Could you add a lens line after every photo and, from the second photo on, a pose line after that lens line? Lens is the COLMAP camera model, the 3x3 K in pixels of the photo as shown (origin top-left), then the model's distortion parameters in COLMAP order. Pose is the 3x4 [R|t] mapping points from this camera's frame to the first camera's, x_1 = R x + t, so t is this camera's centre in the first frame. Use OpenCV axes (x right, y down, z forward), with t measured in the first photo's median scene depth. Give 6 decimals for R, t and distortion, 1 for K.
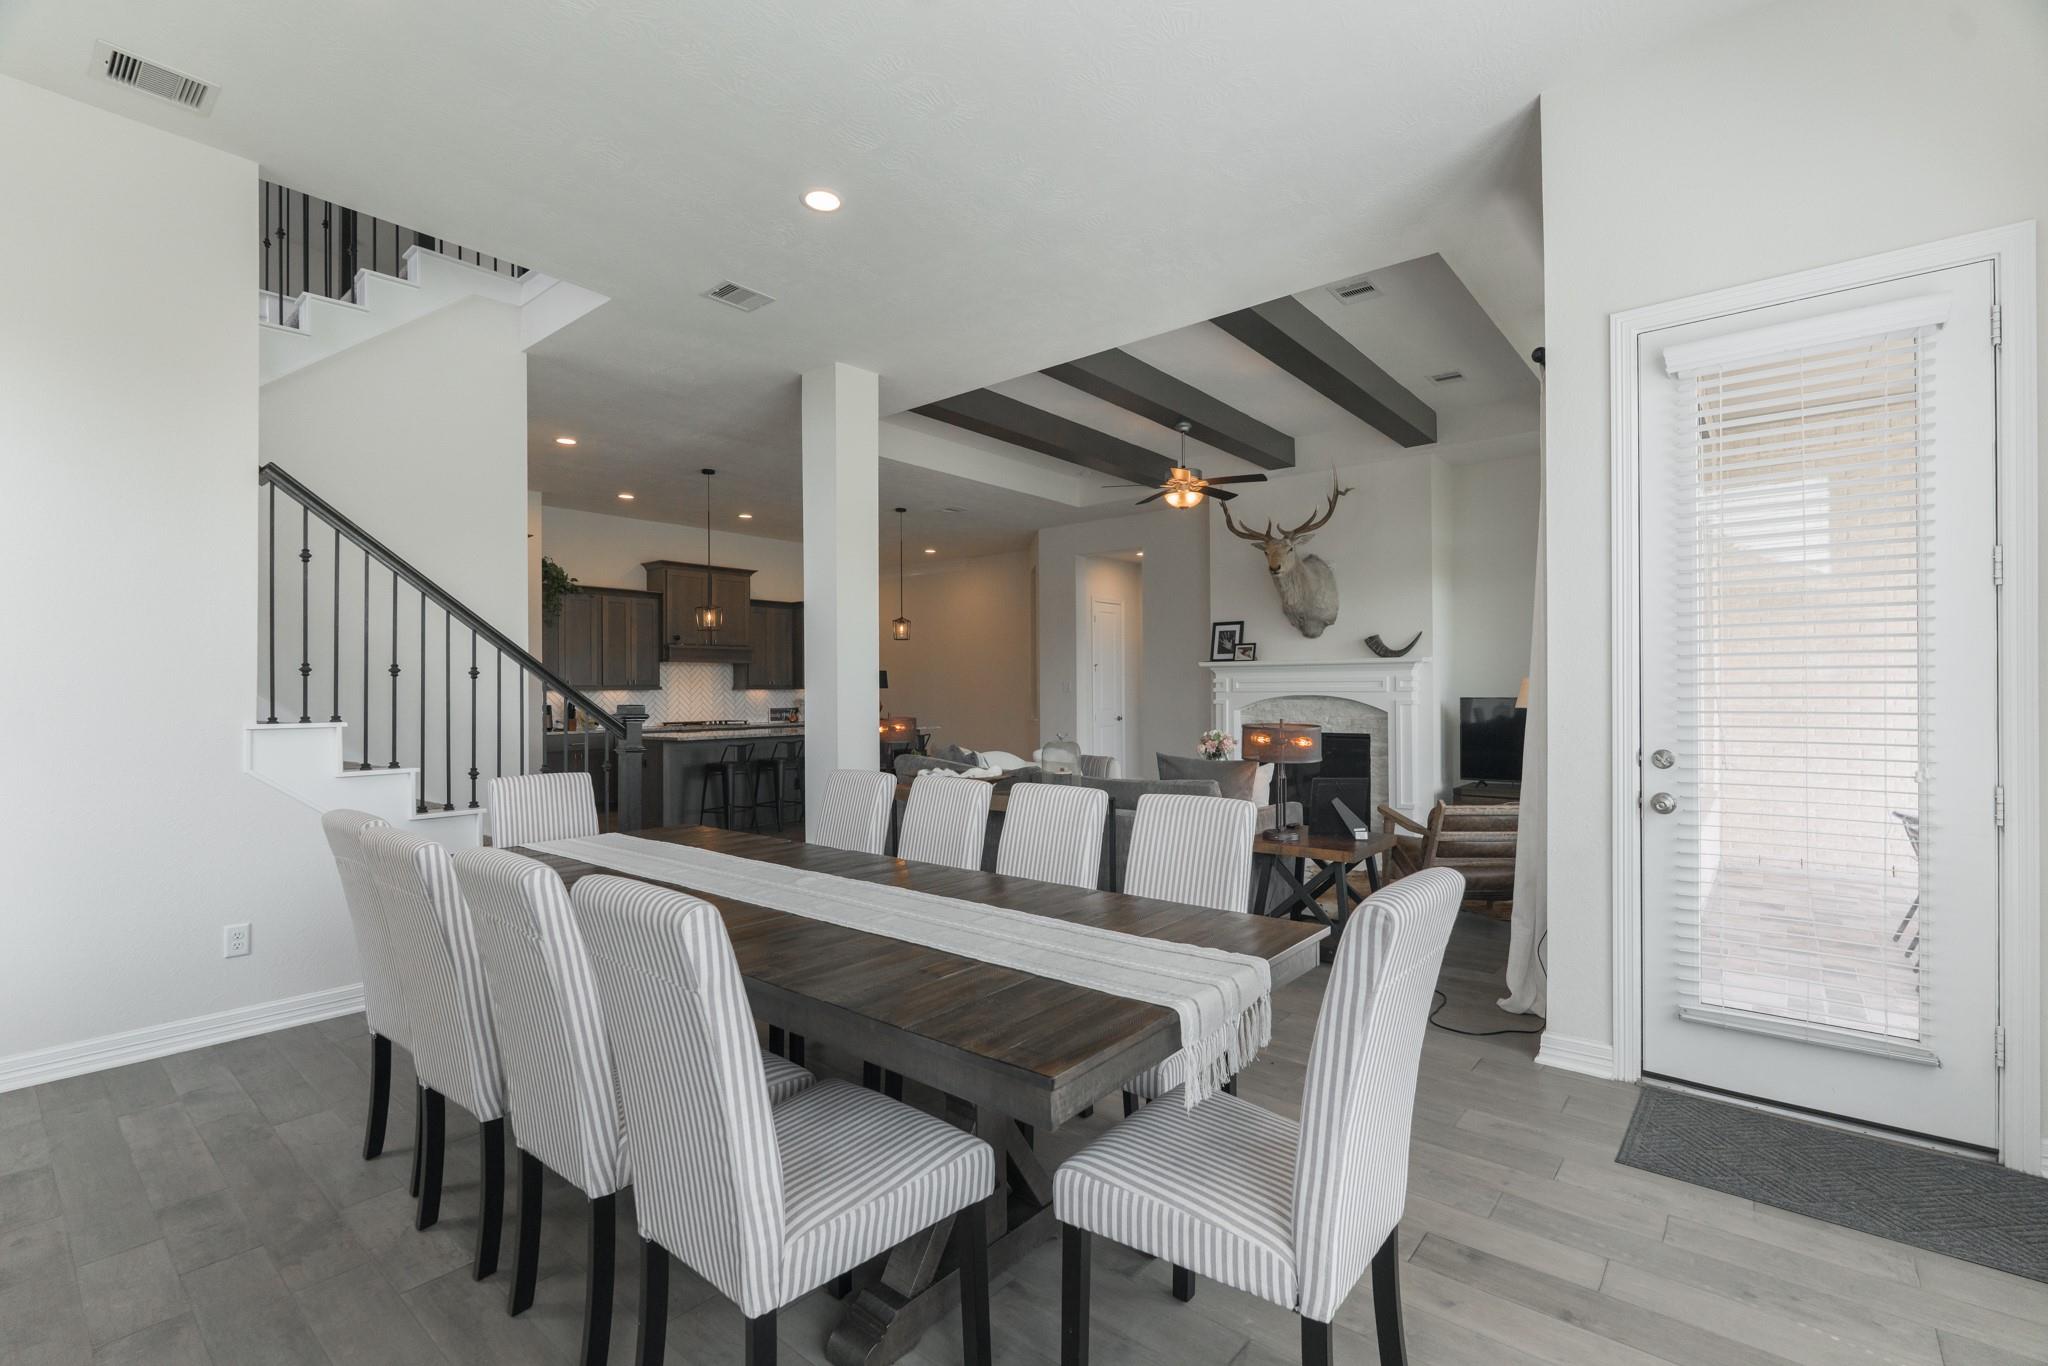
lens RADIAL K [[909.0, 0, 1024.0], [0, 909.0, 683.0], [0, 0, 1]] dist [-0.000654, -0.000001]
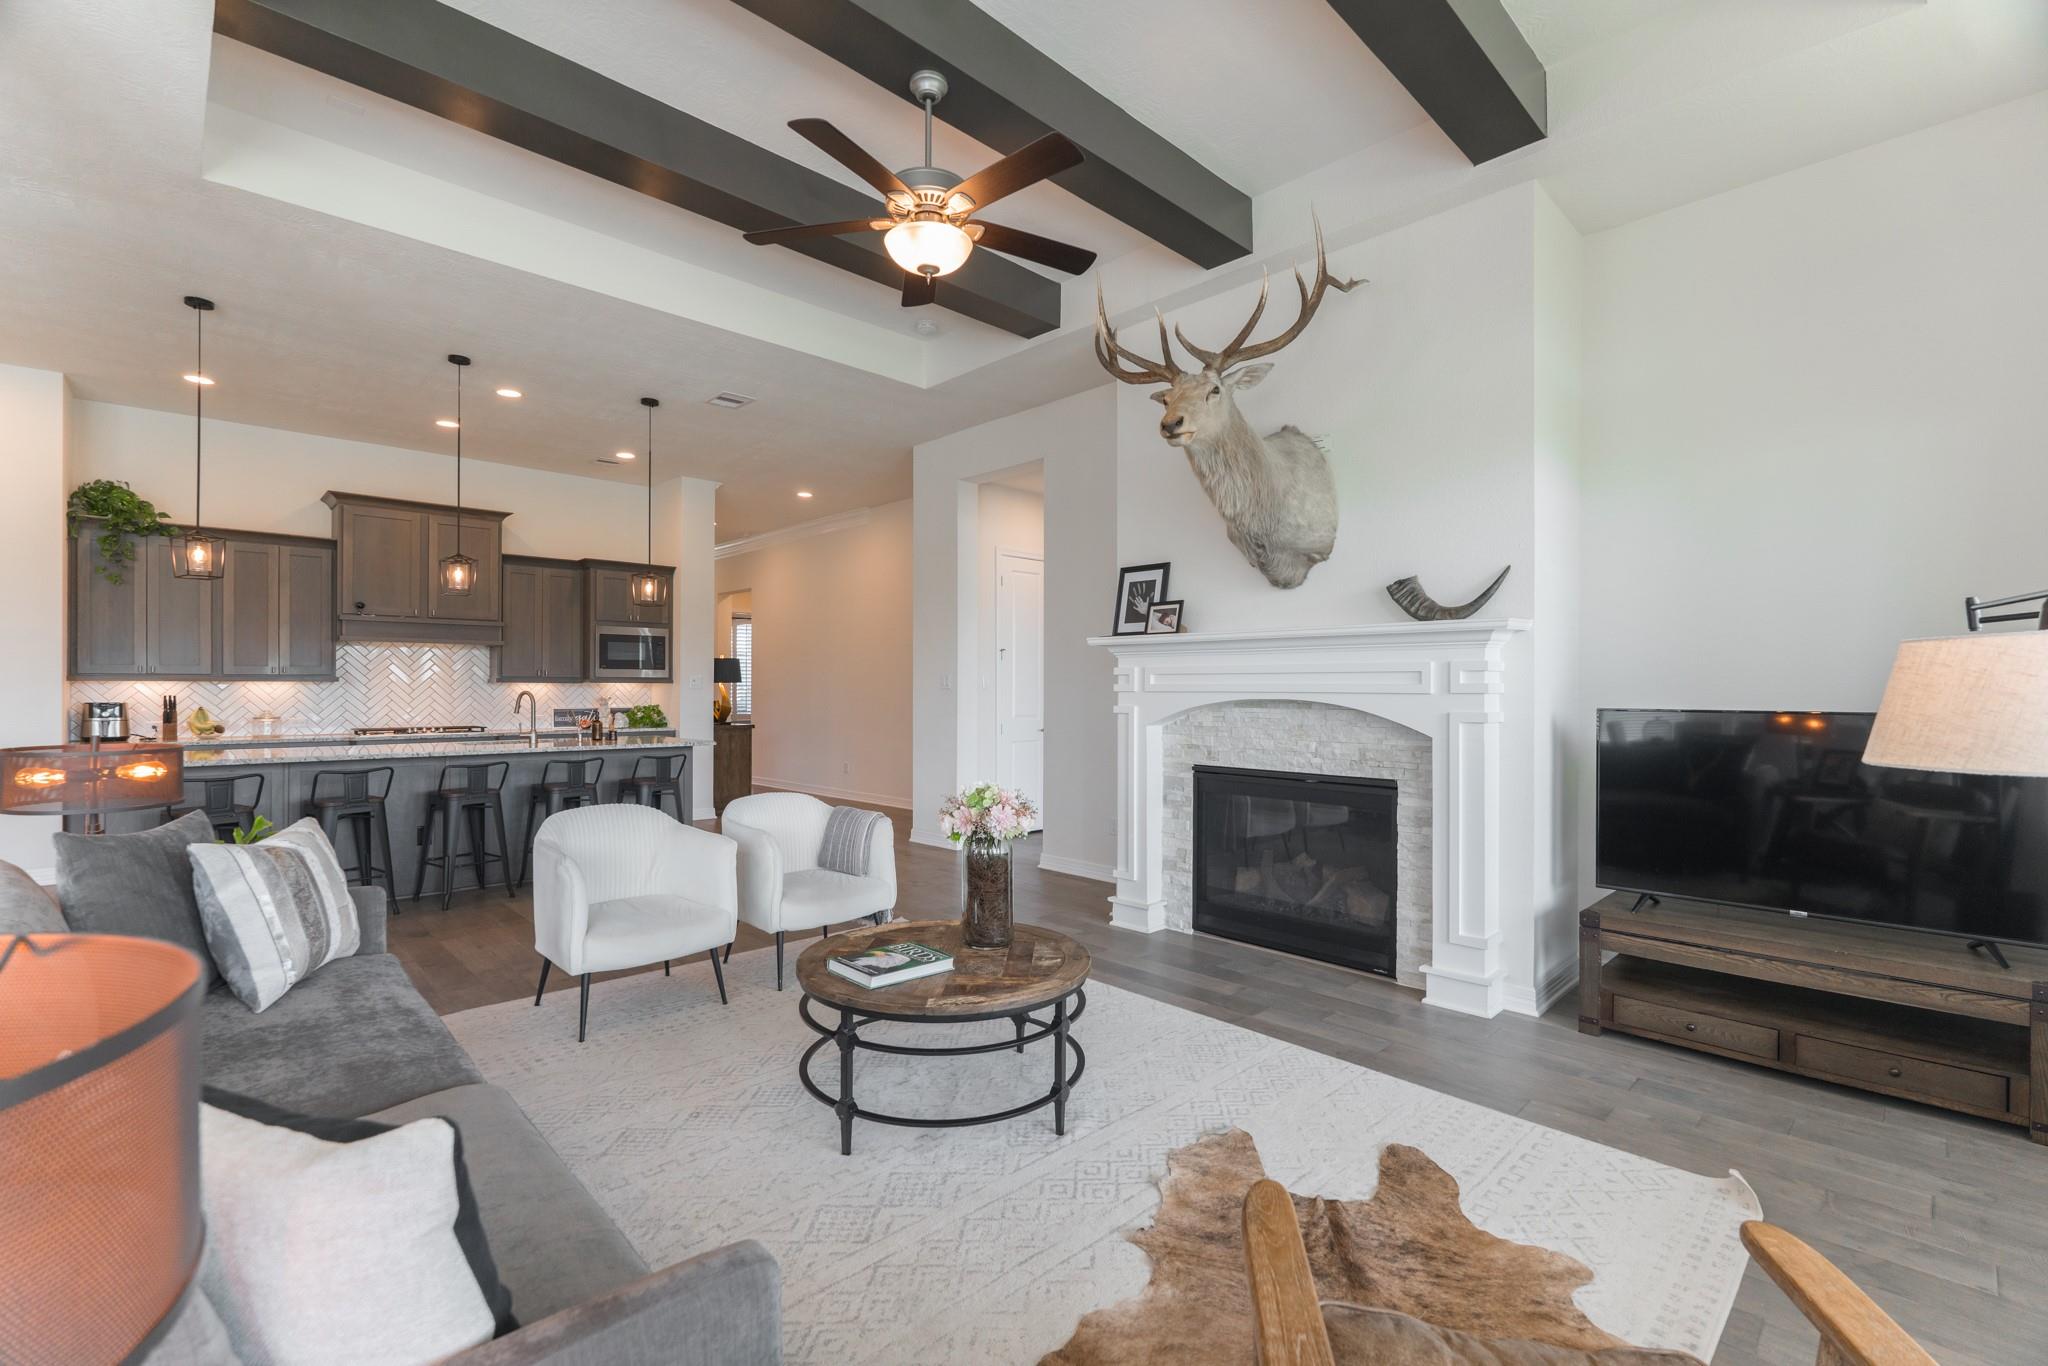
lens RADIAL K [[894.1, 0, 1005.3], [0, 894.1, 682.0], [0, 0, 1]] dist [-0.010476, -0.000042]
pose [[0.992708, 0.007109, -0.120335, 0.215042], [-0.006919, 0.999974, 0.002003, 0.003559], [0.120346, -0.001156, 0.992731, 0.468258]]
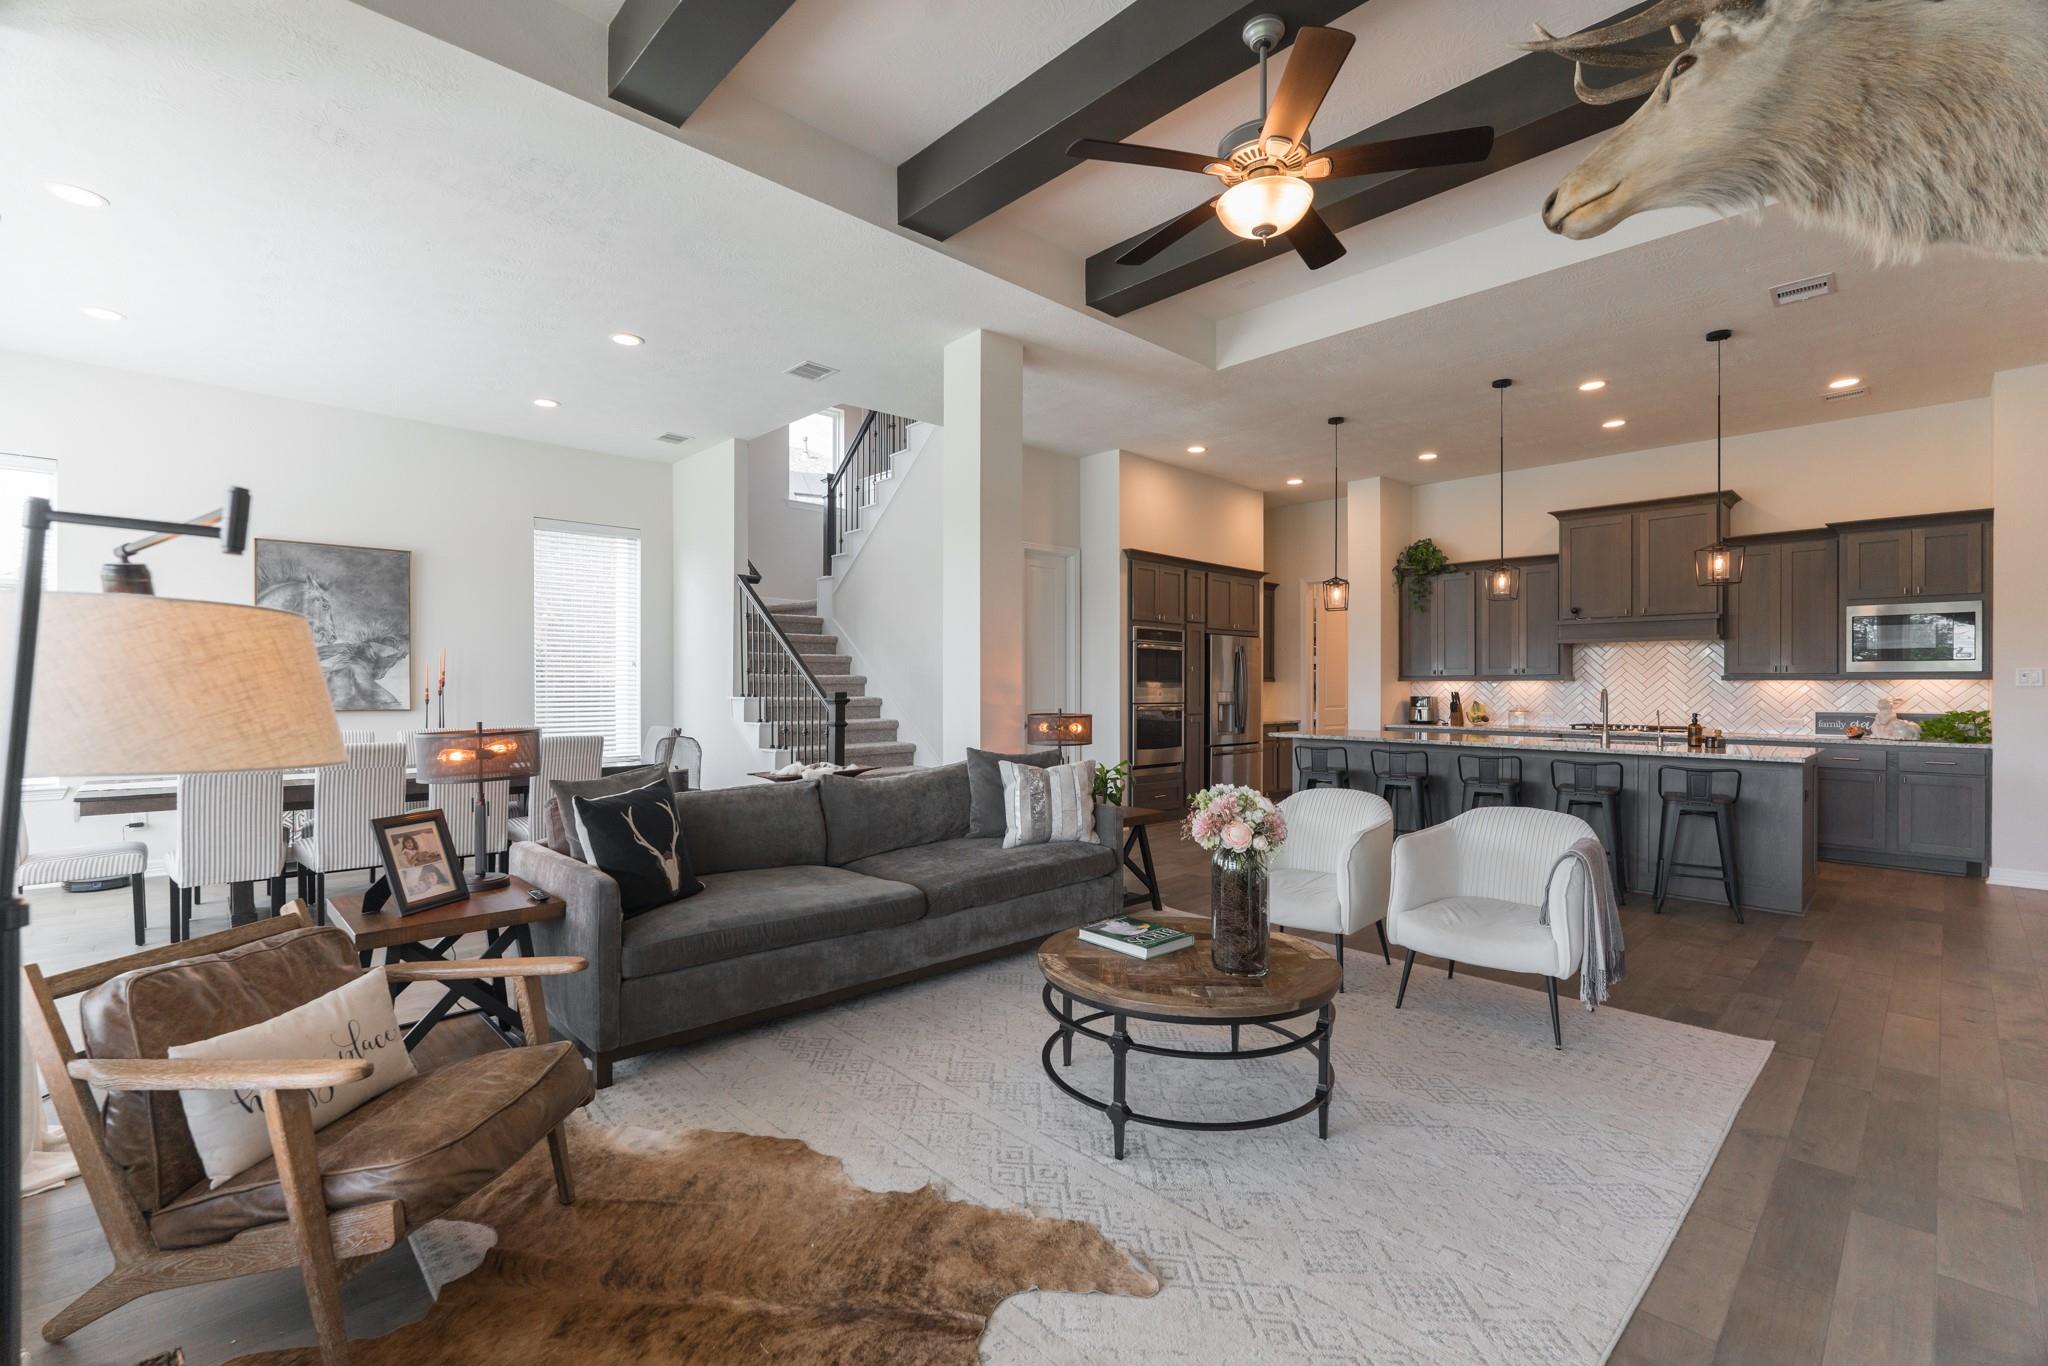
lens RADIAL K [[904.7, 0, 1058.1], [0, 904.7, 691.9], [0, 0, 1]] dist [0.000260, -0.000013]
pose [[-0.095215, 0.013542, -0.995365, 0.475820], [0.007850, 0.999887, 0.012852, 0.004621], [0.995426, -0.006590, -0.095310, 0.767699]]
